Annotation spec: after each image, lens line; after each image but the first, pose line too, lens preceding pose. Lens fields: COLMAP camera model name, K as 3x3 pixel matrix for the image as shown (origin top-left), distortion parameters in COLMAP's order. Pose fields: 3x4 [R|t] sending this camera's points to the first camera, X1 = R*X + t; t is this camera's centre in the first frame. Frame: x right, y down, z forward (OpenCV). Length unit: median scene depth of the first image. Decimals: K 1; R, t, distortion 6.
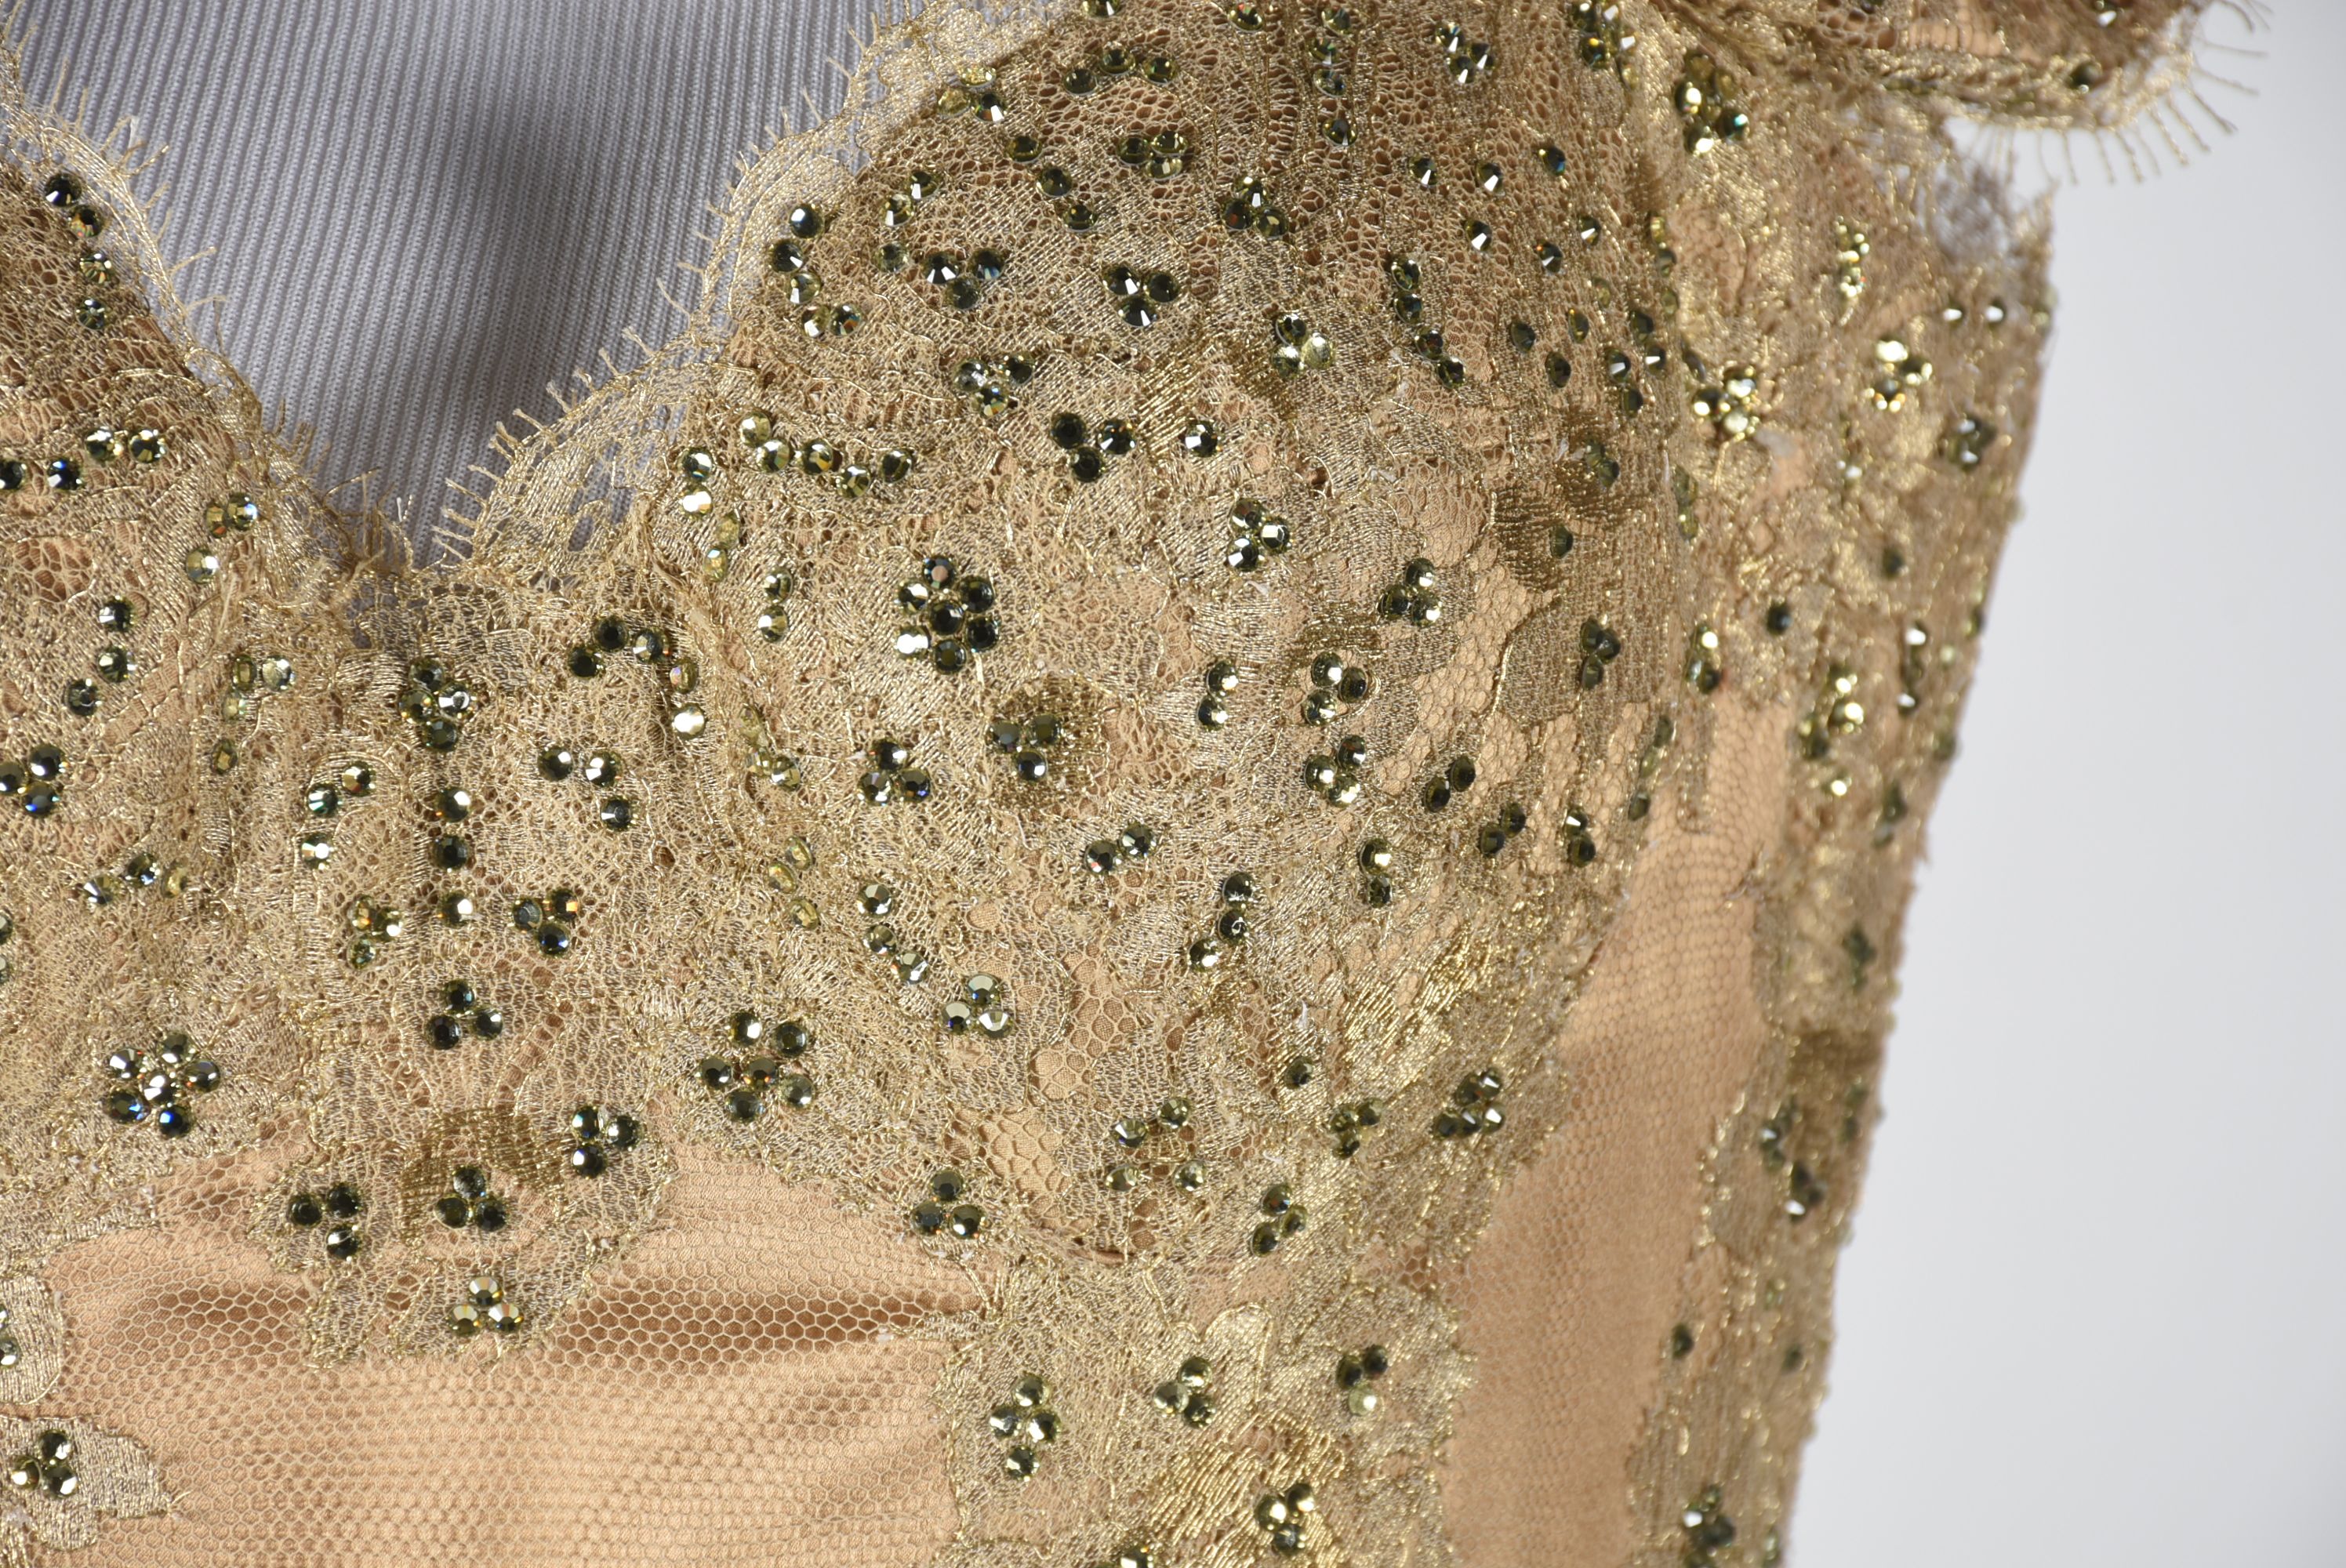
lens RADIAL K [[14218.9, 0, 1172.1], [0, 14218.9, 786.3], [0, 0, 1]] dist [0.604805, 0.000000]
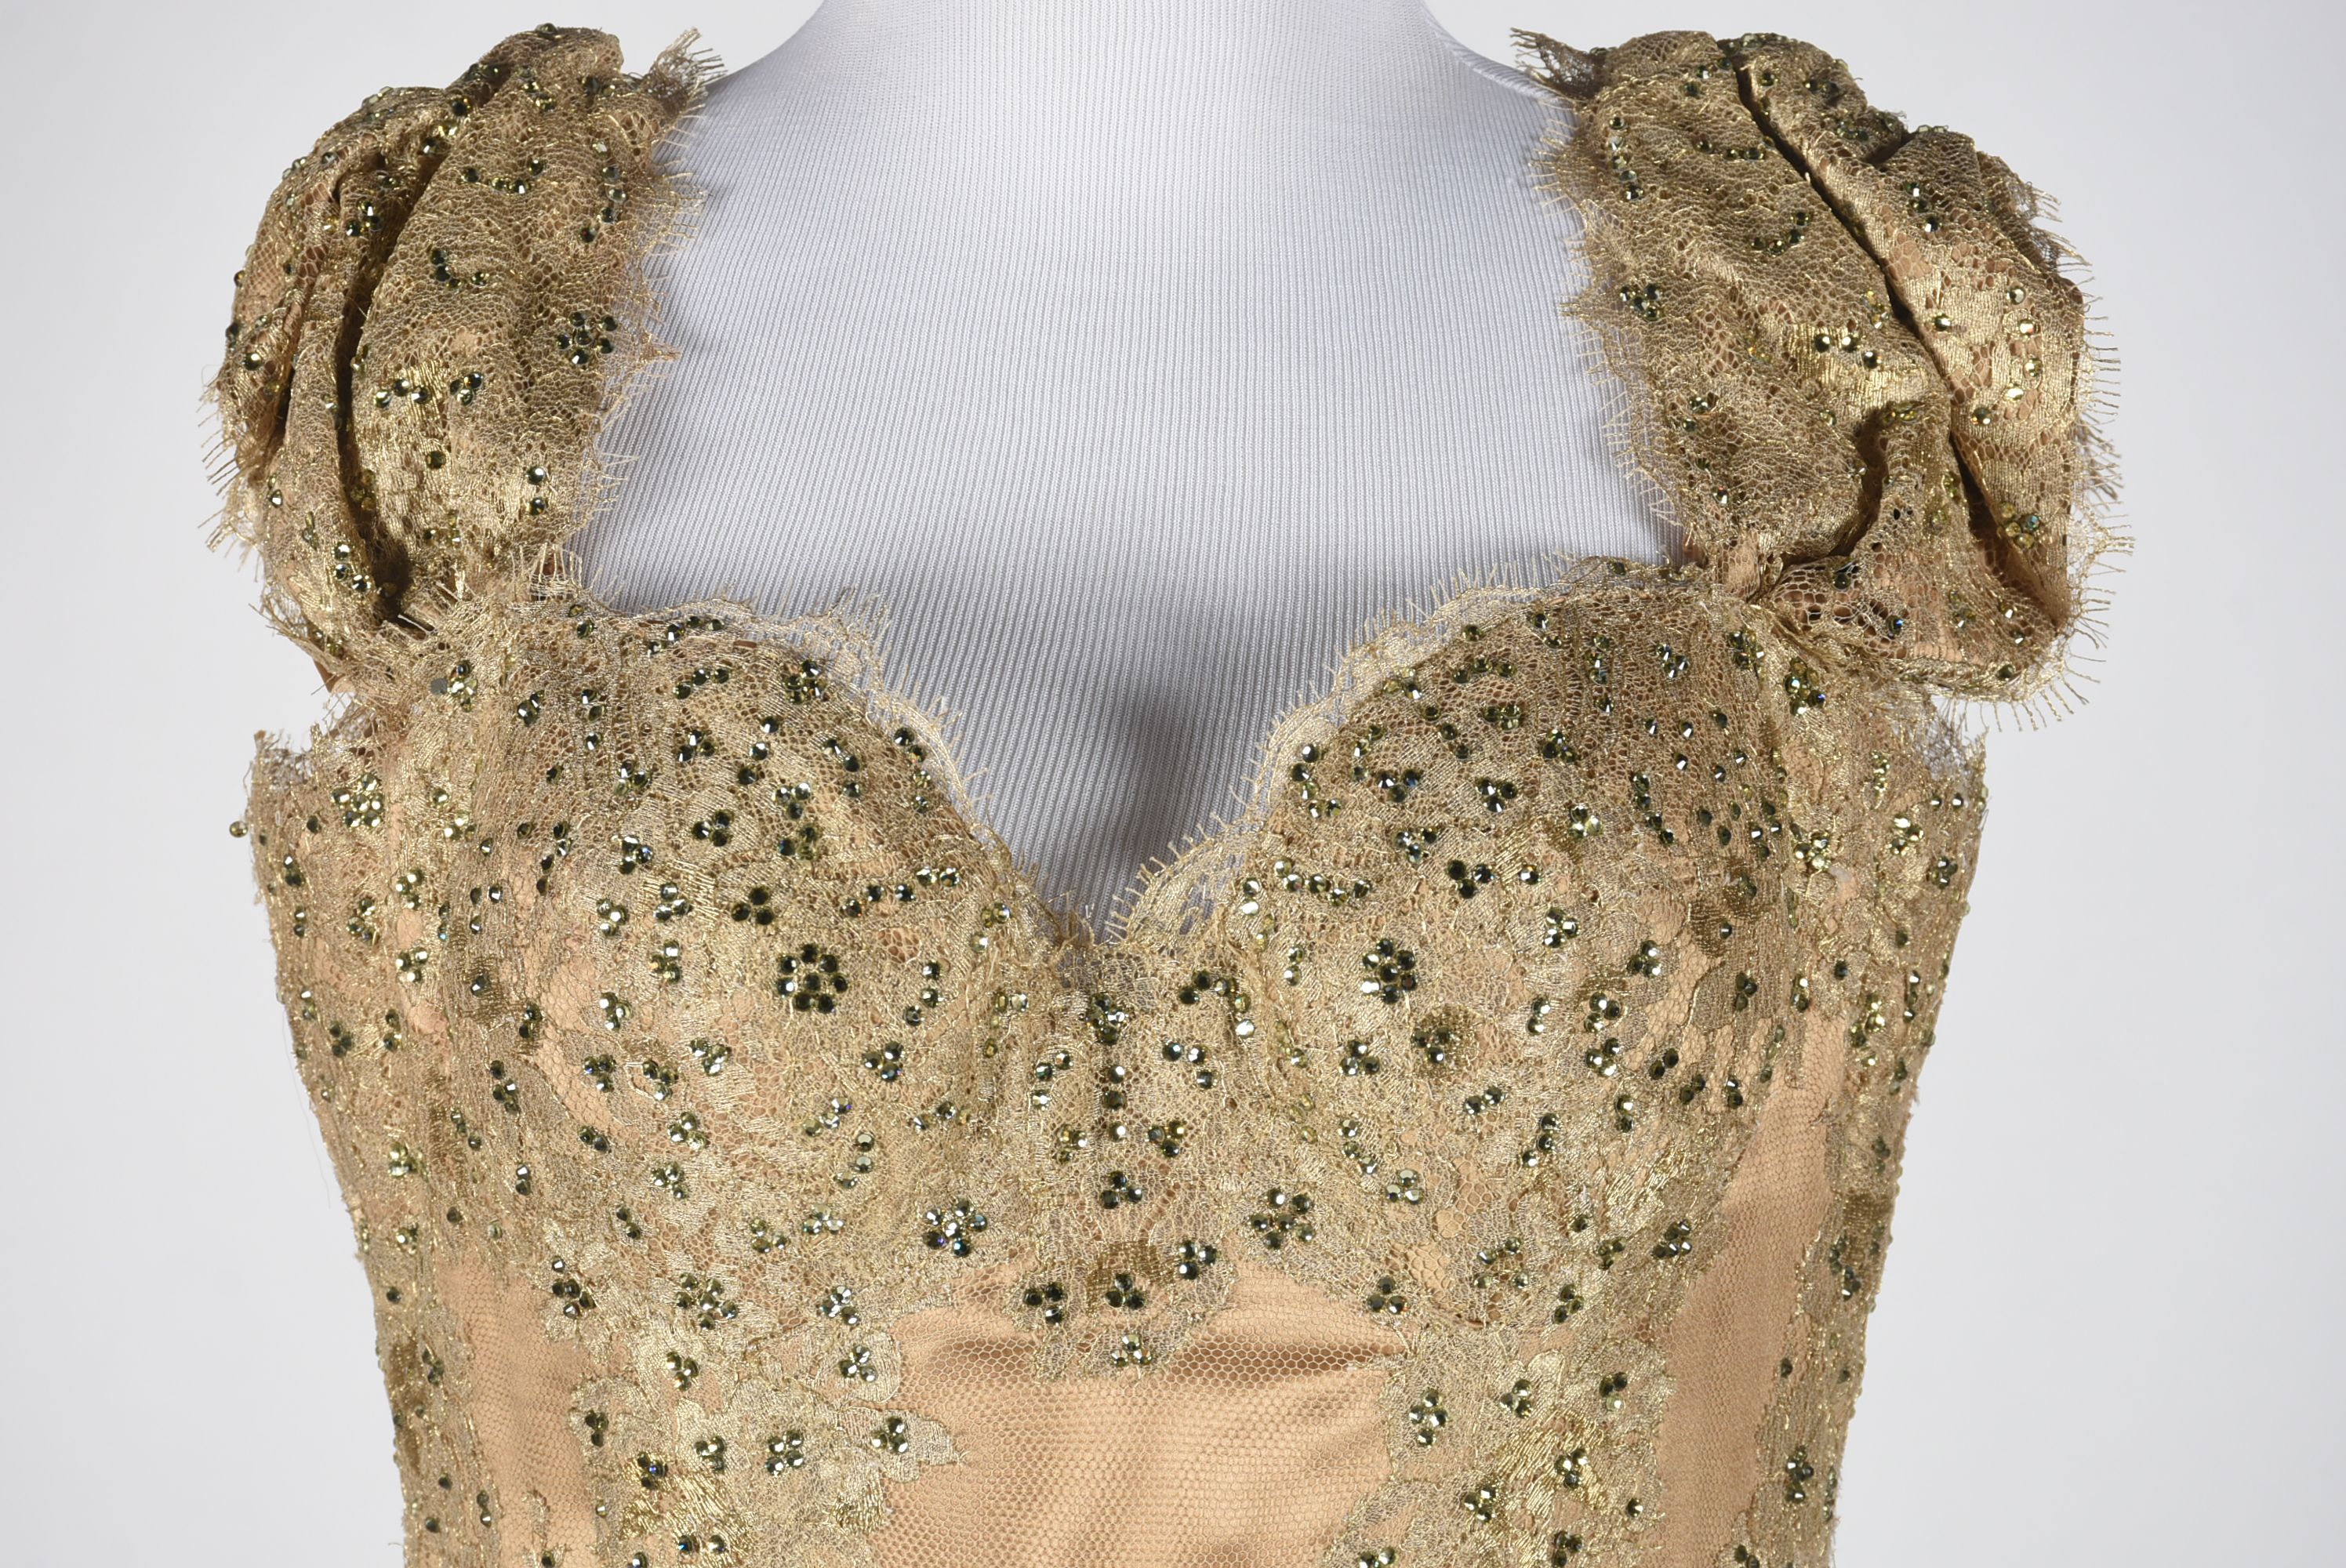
lens RADIAL K [[6259.2, 0, 1173.9], [0, 6259.2, 781.9], [0, 0, 1]] dist [0.190861, 0.000000]
pose [[0.999928, 0.002576, -0.011751, -0.033627], [-0.002742, 0.999896, -0.014180, -0.024580], [0.011714, 0.014211, 0.999830, 0.200865]]
